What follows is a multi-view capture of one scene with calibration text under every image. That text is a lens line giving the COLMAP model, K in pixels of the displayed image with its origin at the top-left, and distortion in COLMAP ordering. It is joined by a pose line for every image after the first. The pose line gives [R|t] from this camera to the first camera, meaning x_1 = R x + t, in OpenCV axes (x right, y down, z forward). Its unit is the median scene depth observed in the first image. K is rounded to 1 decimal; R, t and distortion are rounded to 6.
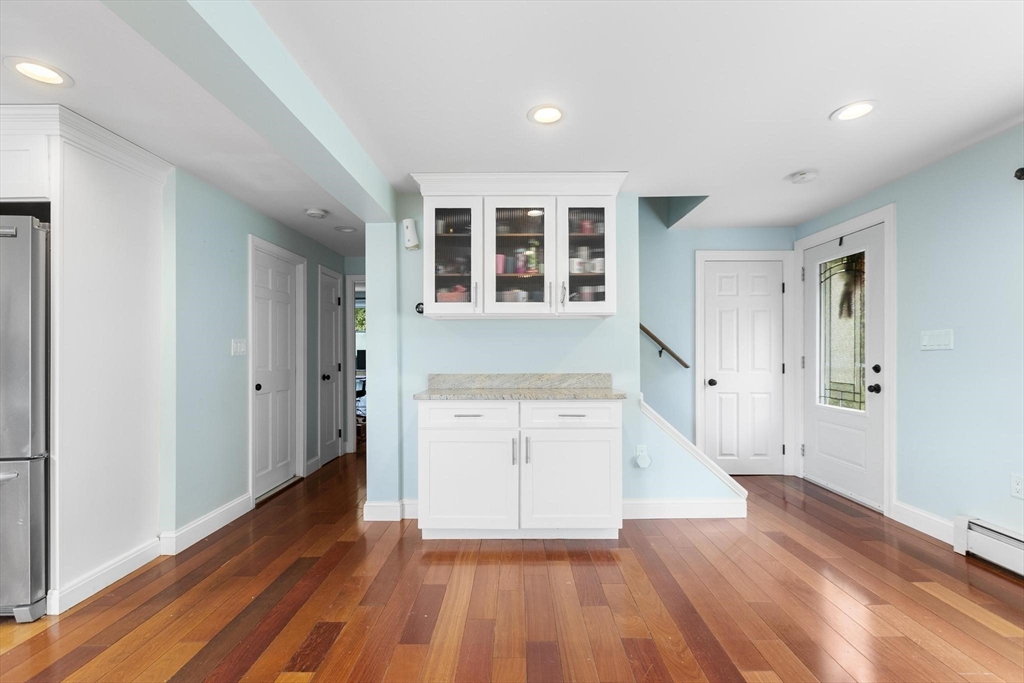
lens RADIAL K [[458.2, 0, 514.6], [0, 458.2, 350.3], [0, 0, 1]] dist [0.002256, 0.000466]
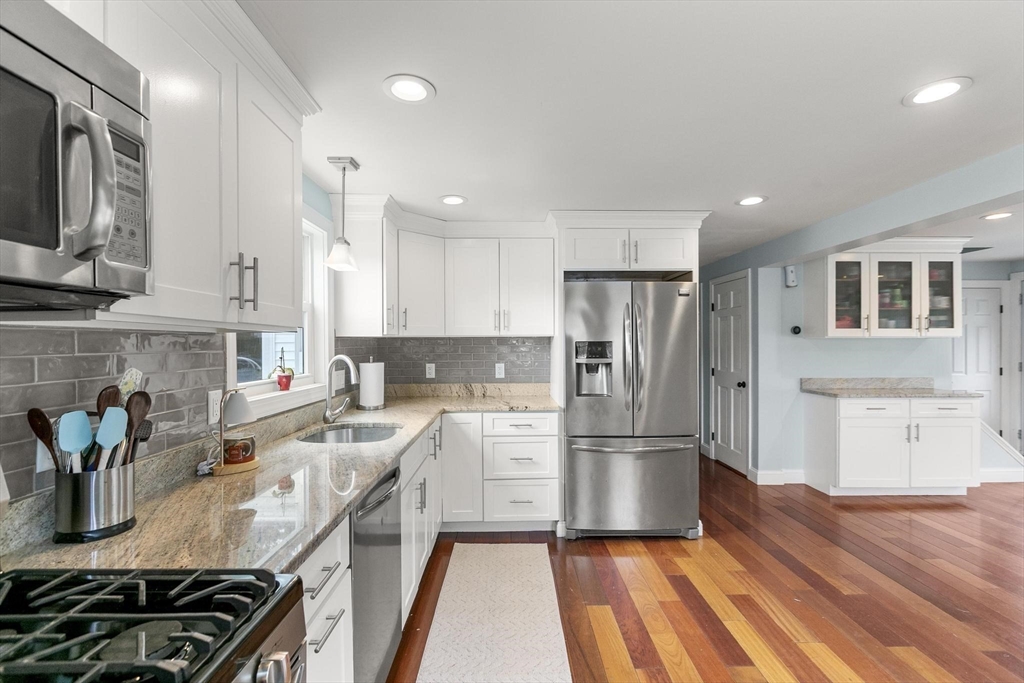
lens RADIAL K [[452.9, 0, 513.8], [0, 452.9, 344.7], [0, 0, 1]] dist [0.001022, 0.000537]
pose [[0.999926, 0.002952, 0.011840, -1.178292], [-0.003045, 0.999965, 0.007839, -0.061949], [-0.011816, -0.007875, 0.999899, -0.384518]]
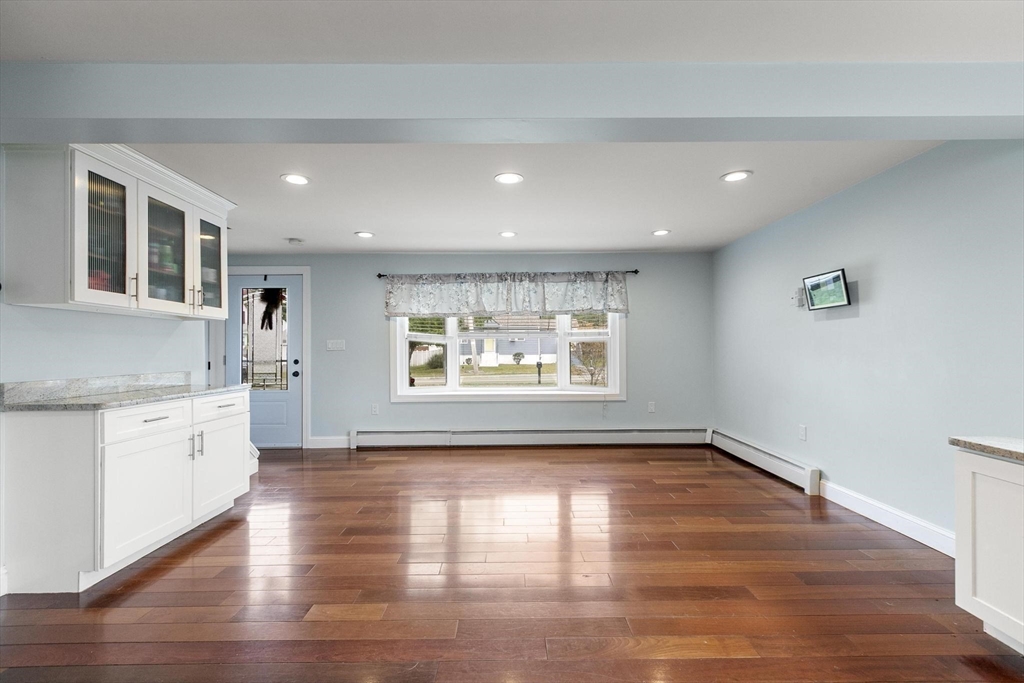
lens RADIAL K [[452.9, 0, 513.8], [0, 452.9, 344.7], [0, 0, 1]] dist [0.001022, 0.000537]
pose [[-0.006657, 0.015861, 0.999852, -0.963707], [0.005870, 0.999858, -0.015822, 0.009842], [-0.999961, 0.005764, -0.006749, 0.261940]]
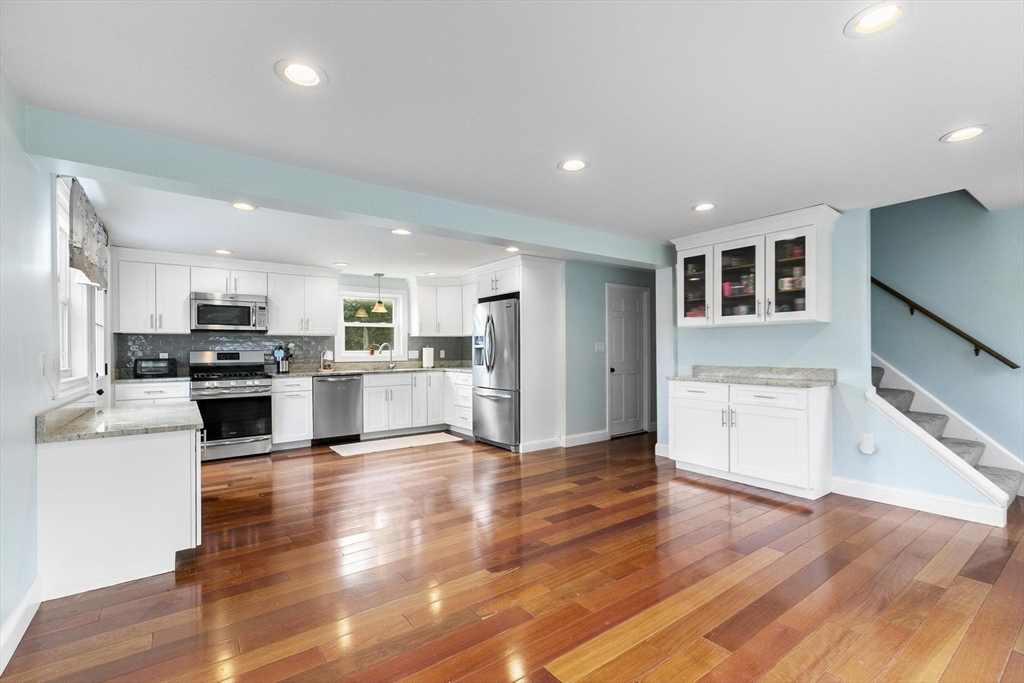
lens RADIAL K [[452.9, 0, 513.8], [0, 452.9, 344.7], [0, 0, 1]] dist [0.001022, 0.000537]
pose [[0.600674, -0.007169, -0.799462, 0.708870], [0.005333, 0.999973, -0.004960, -0.011144], [0.799476, -0.001285, 0.600696, -0.388672]]
